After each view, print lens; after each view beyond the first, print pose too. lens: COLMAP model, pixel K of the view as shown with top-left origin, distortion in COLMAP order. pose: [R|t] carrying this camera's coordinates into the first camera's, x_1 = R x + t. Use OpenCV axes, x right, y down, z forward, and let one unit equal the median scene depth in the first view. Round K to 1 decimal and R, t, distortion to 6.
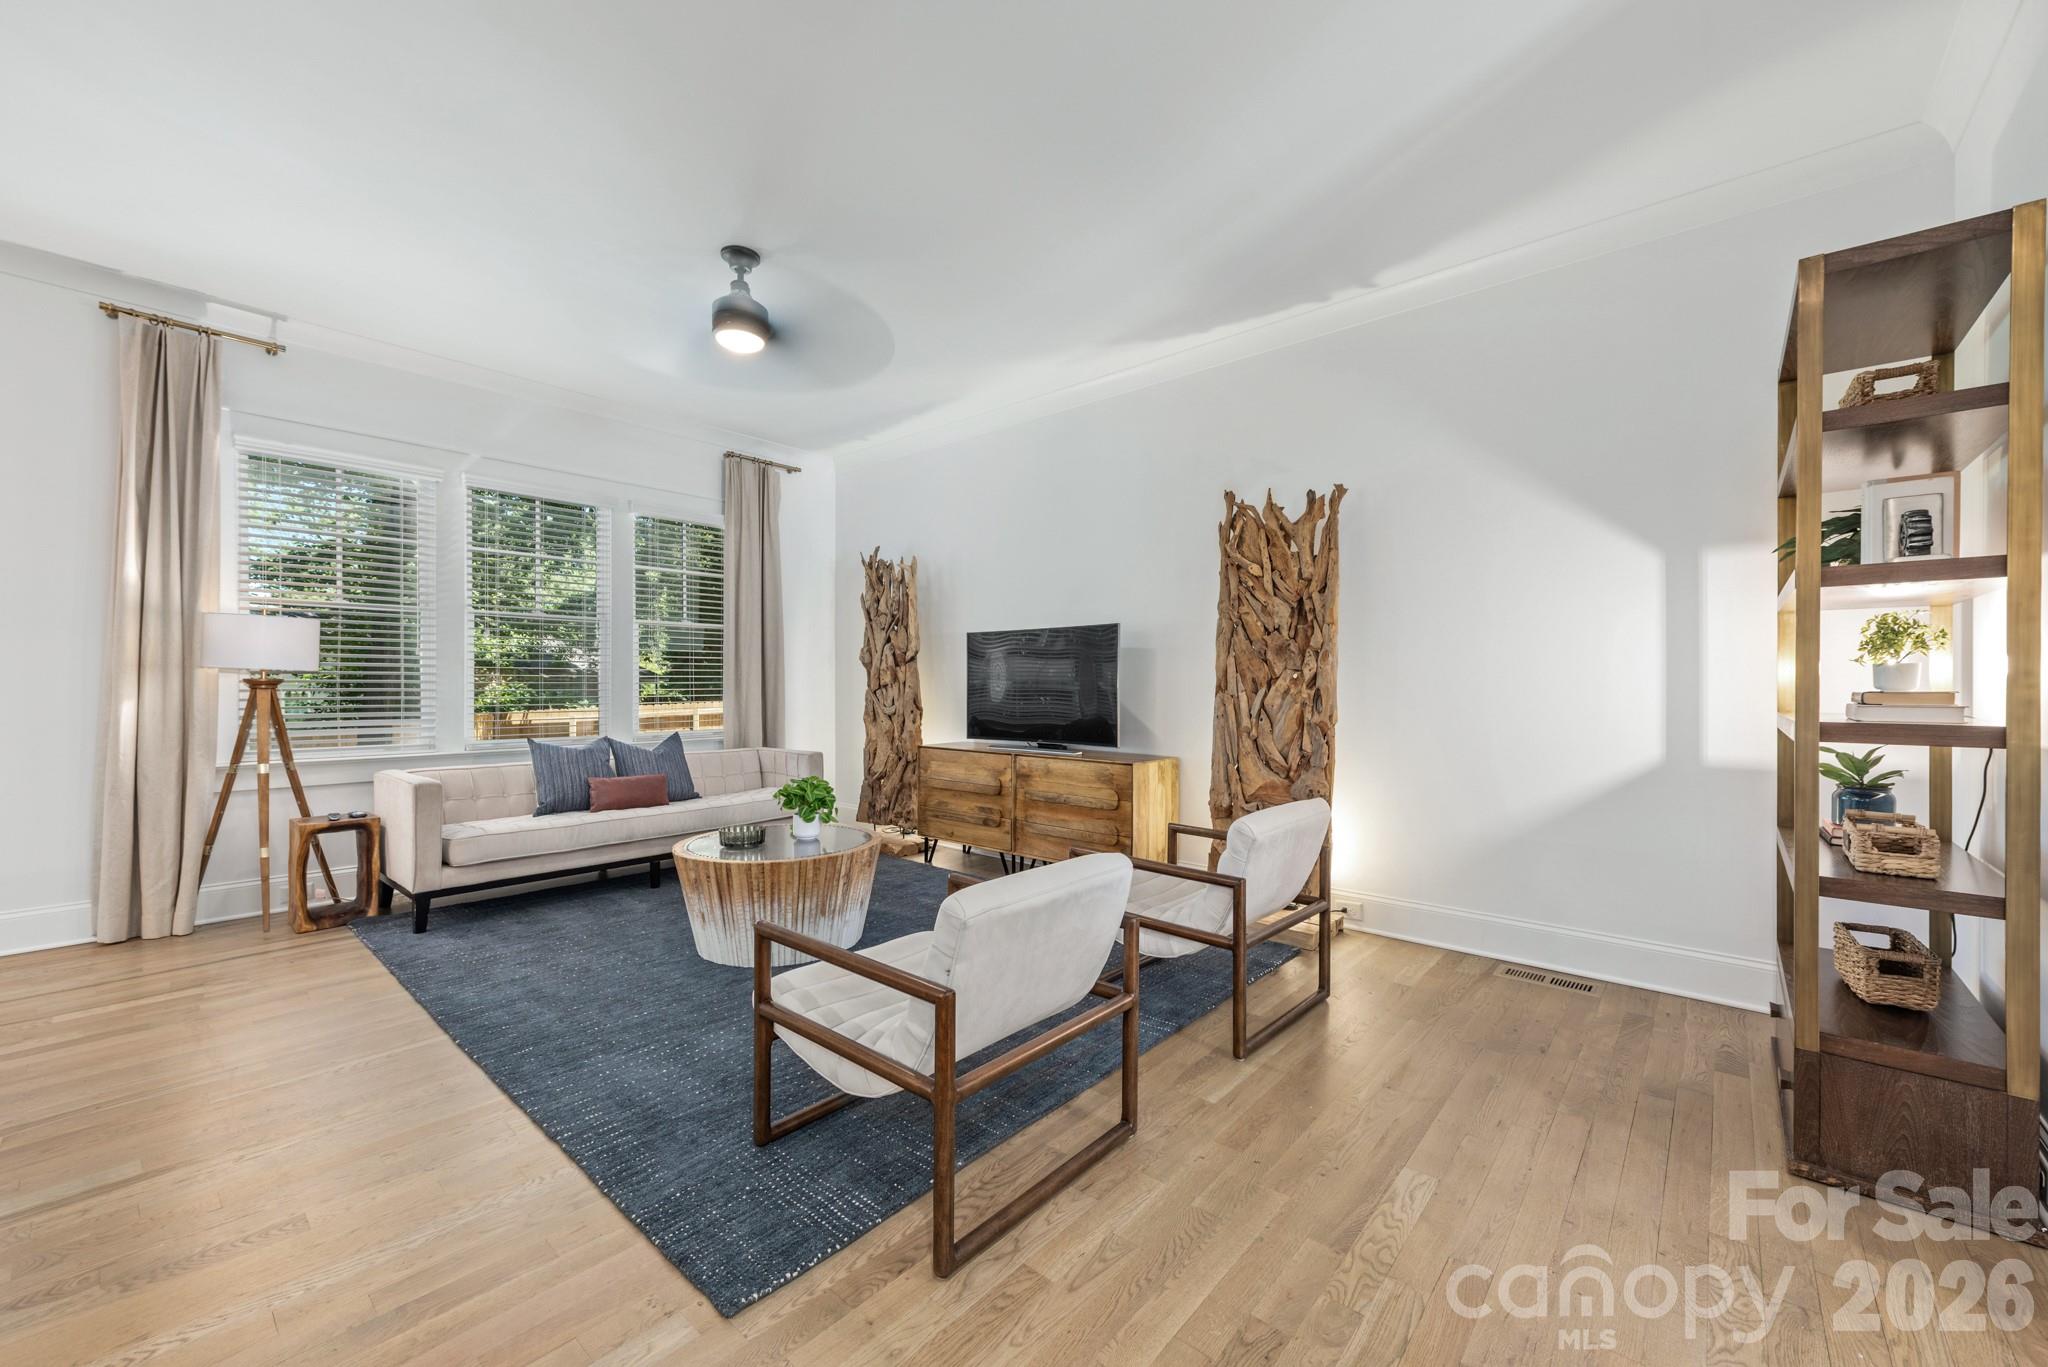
lens RADIAL K [[789.8, 0, 1039.3], [0, 789.8, 683.2], [0, 0, 1]] dist [0.015627, -0.007138]
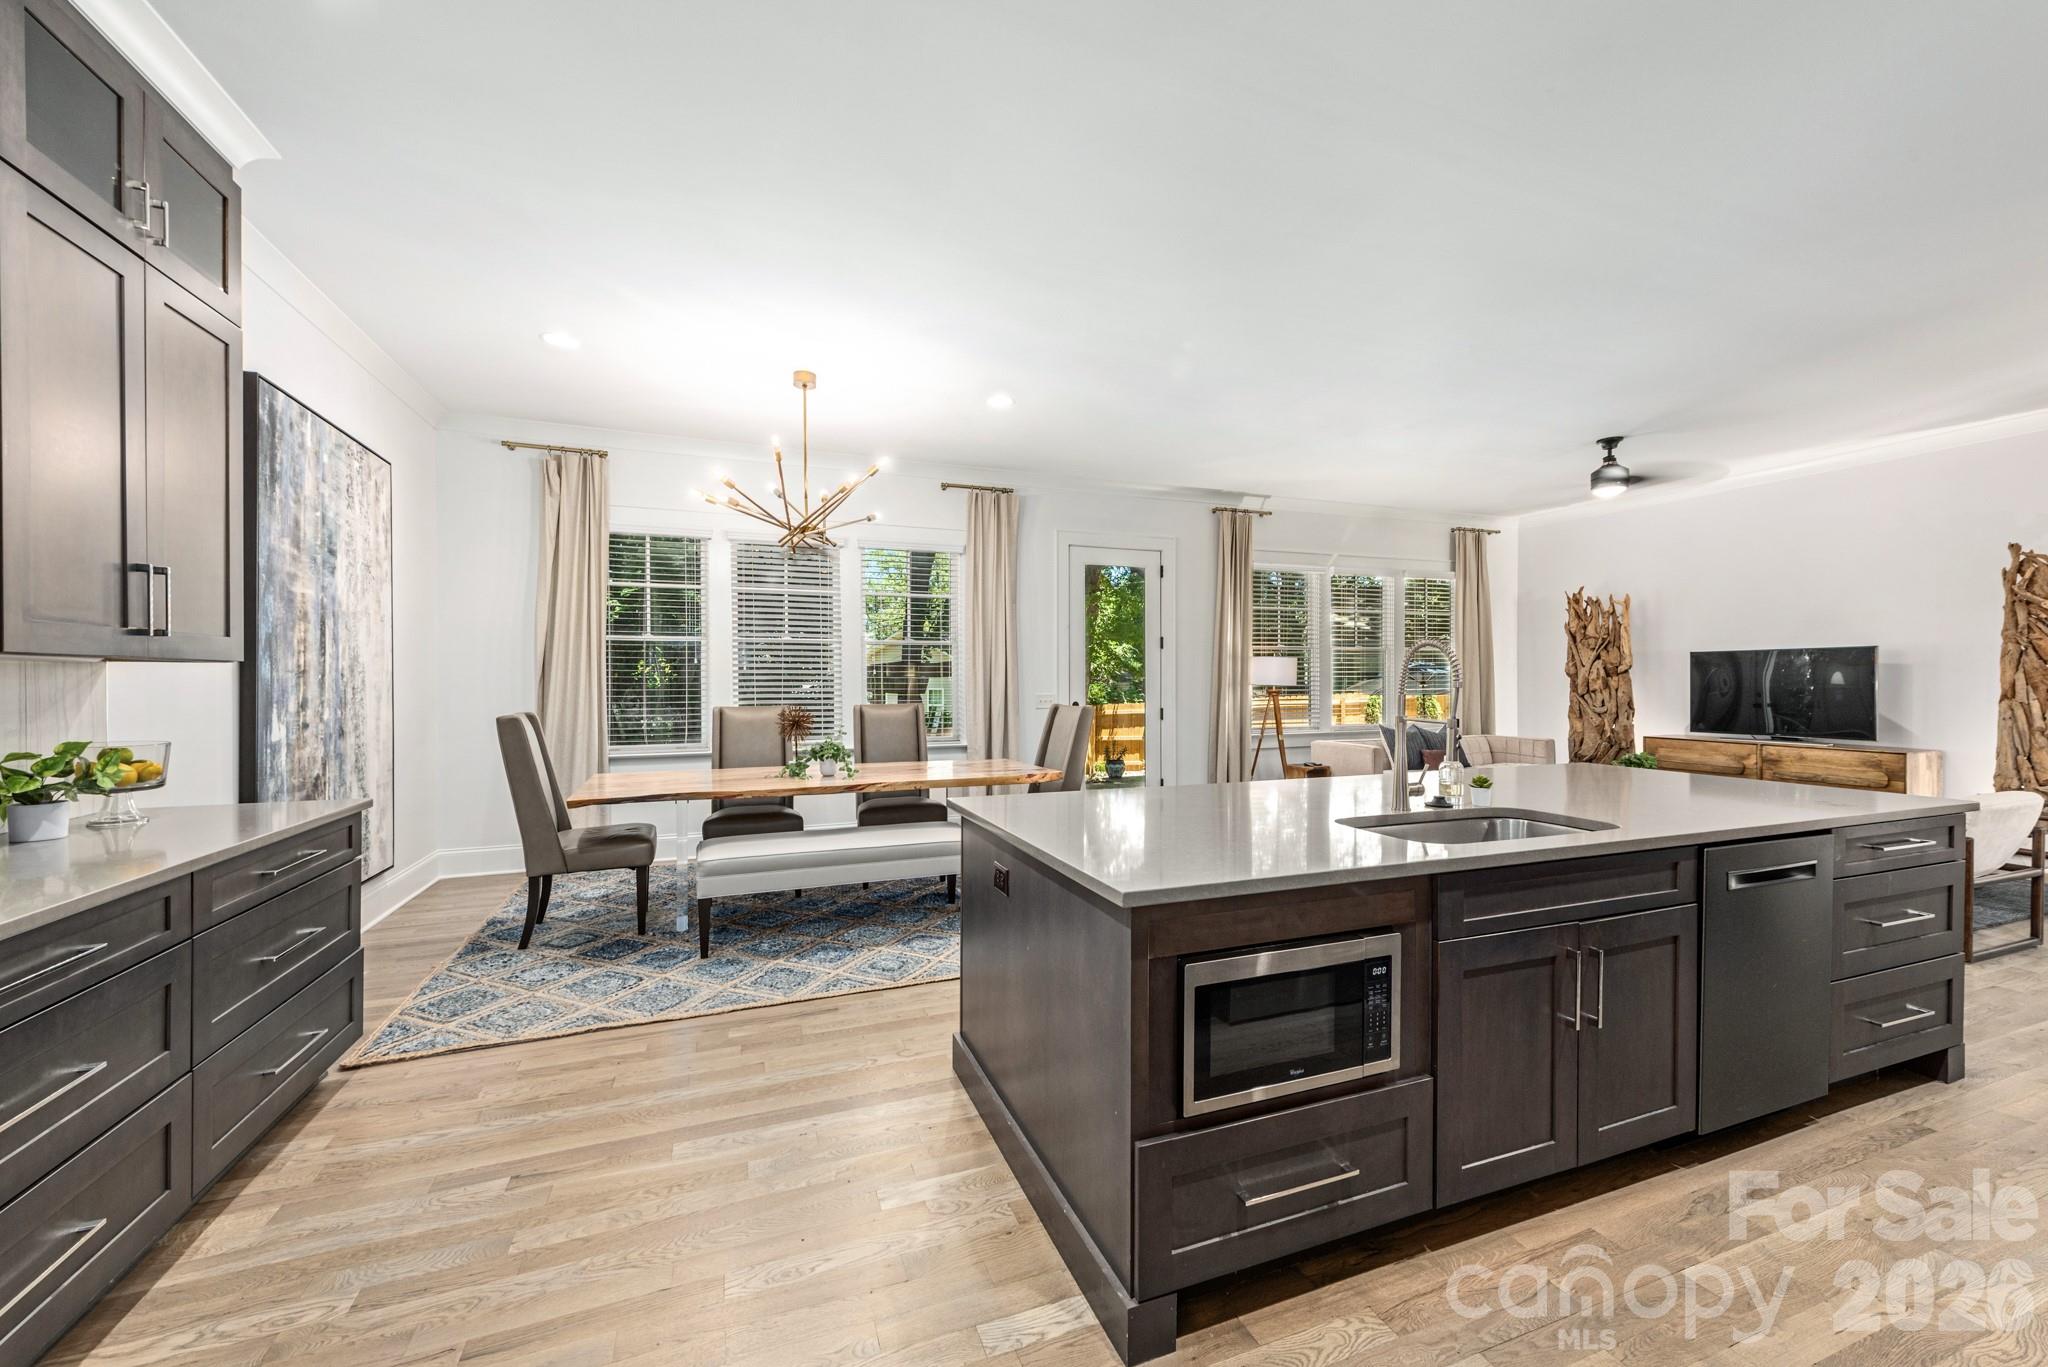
lens RADIAL K [[797.8, 0, 1035.5], [0, 797.8, 683.9], [0, 0, 1]] dist [0.000951, 0.000127]
pose [[0.878968, -0.003882, -0.476864, -0.488849], [0.007901, 0.999948, 0.006422, -0.032279], [0.476815, -0.009412, 0.878953, -0.814772]]
